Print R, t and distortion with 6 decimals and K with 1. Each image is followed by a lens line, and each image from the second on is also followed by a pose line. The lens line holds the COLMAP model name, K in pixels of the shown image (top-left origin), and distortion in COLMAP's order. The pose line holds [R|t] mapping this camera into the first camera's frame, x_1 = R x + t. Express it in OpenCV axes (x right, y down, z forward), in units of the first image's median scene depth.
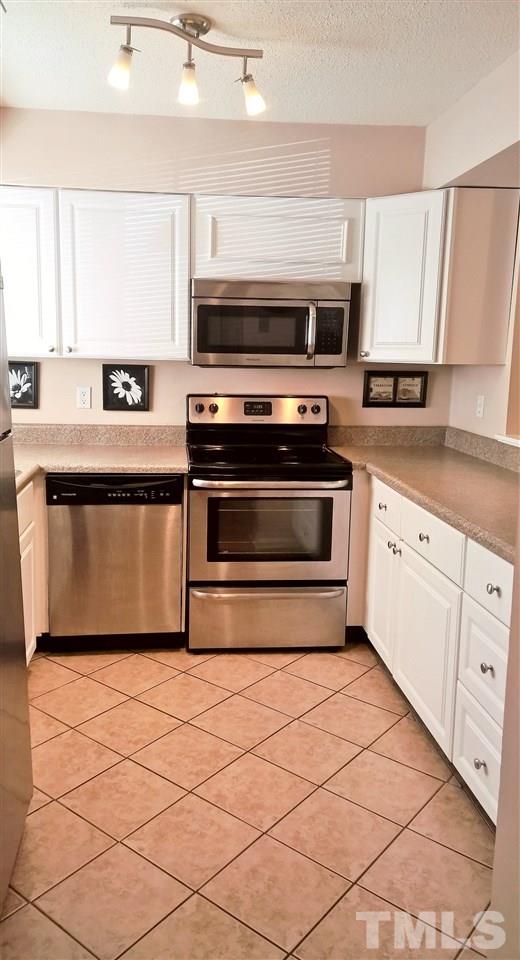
lens RADIAL K [[735.5, 0, 260.0], [0, 735.5, 480.0], [0, 0, 1]] dist [0.094604, -0.128845]
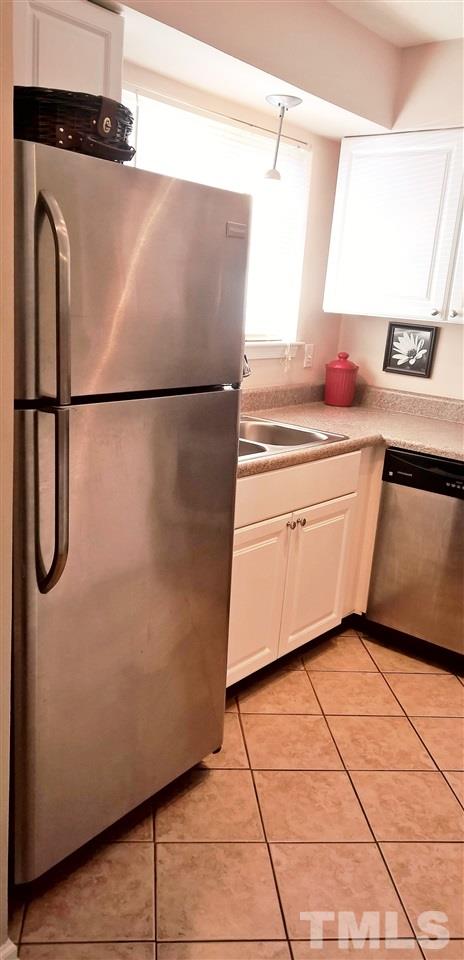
lens RADIAL K [[755.7, 0, 232.0], [0, 755.7, 480.0], [0, 0, 1]] dist [0.009821, 0.000839]
pose [[0.661910, 0.210238, -0.719496, 0.238179], [-0.190230, 0.975552, 0.110054, -0.030890], [0.725043, 0.064024, 0.685721, 0.197183]]
